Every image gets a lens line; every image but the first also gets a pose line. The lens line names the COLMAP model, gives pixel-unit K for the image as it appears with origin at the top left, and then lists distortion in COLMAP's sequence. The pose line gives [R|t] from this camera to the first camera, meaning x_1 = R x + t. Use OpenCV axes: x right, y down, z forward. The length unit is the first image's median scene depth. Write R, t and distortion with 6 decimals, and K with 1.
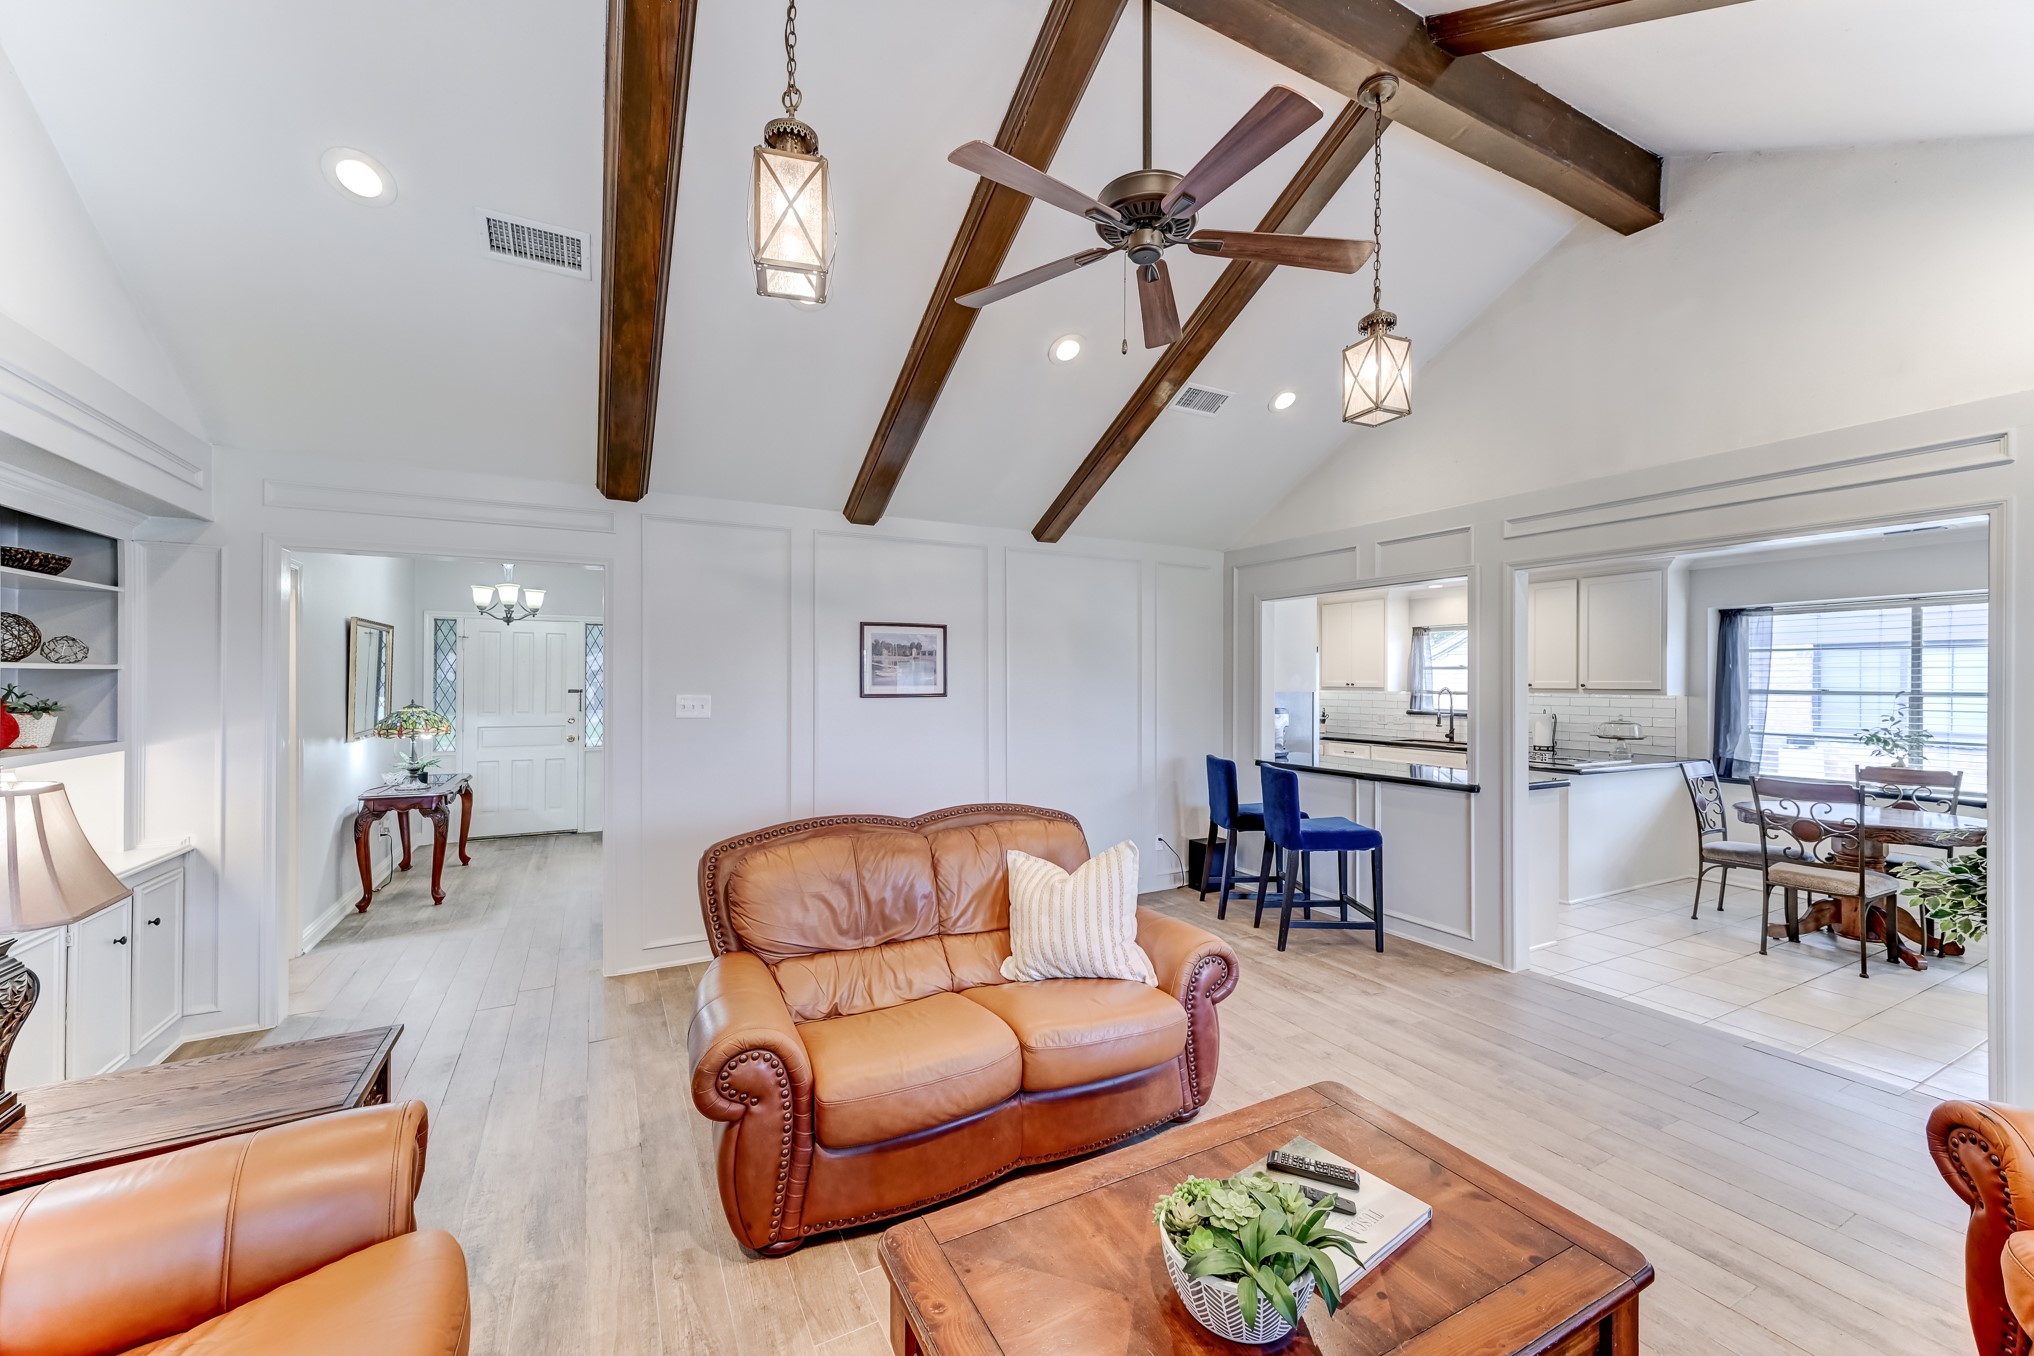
lens RADIAL K [[786.4, 0, 1014.3], [0, 786.4, 680.7], [0, 0, 1]] dist [0.009112, -0.000015]
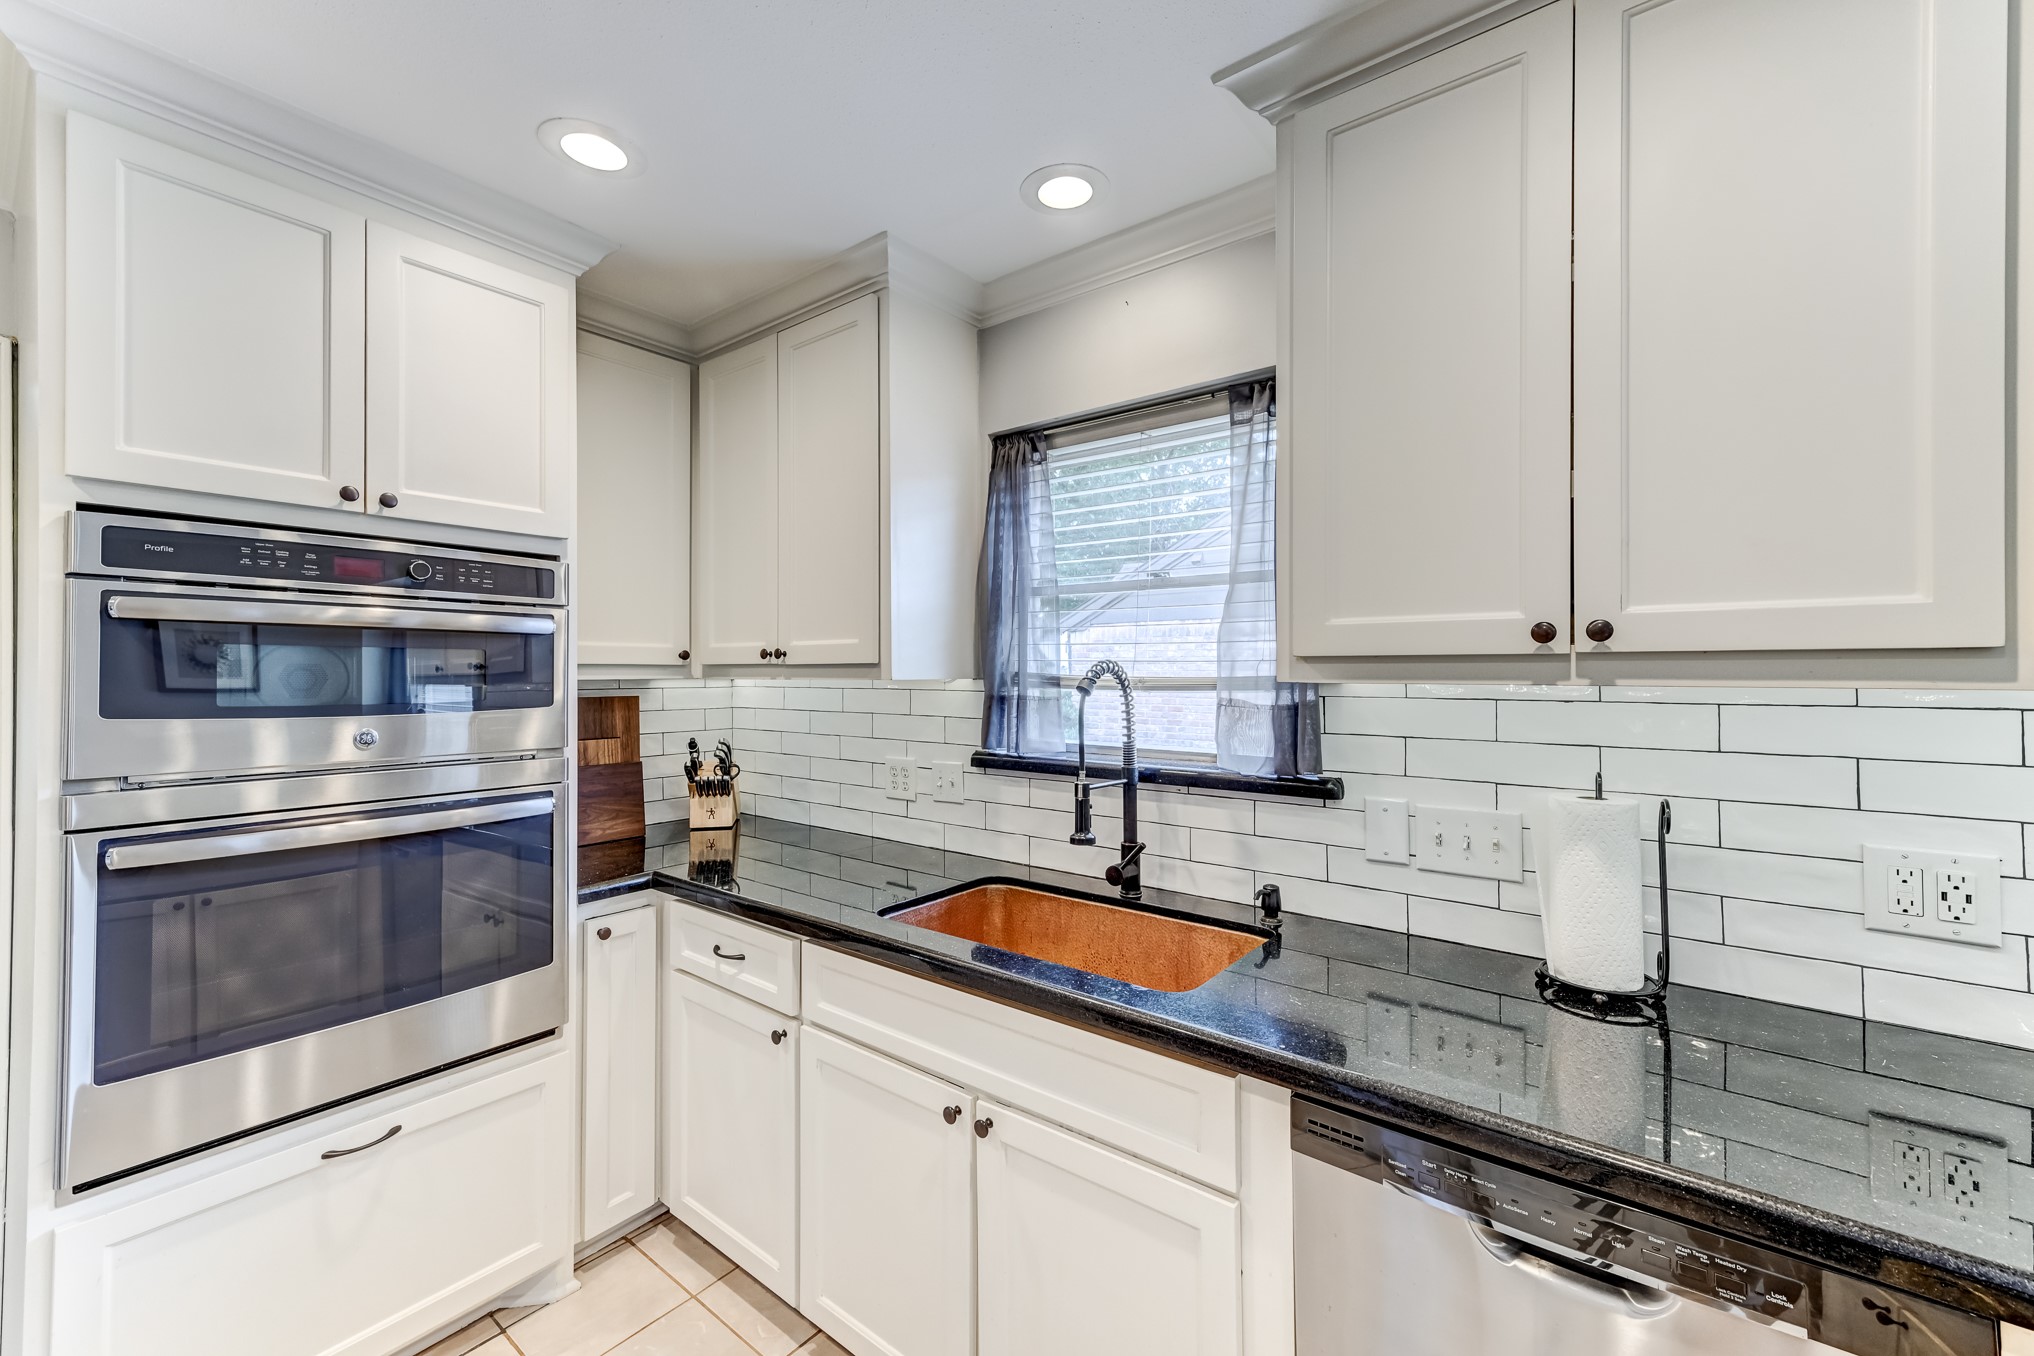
lens RADIAL K [[827.6, 0, 1016.8], [0, 827.6, 664.0], [0, 0, 1]] dist [0.012022, 0.000171]
pose [[0.915574, -0.004609, 0.402124, 0.618486], [0.006231, 0.999977, -0.002724, 0.015161], [-0.402102, 0.005000, 0.915581, 1.146479]]
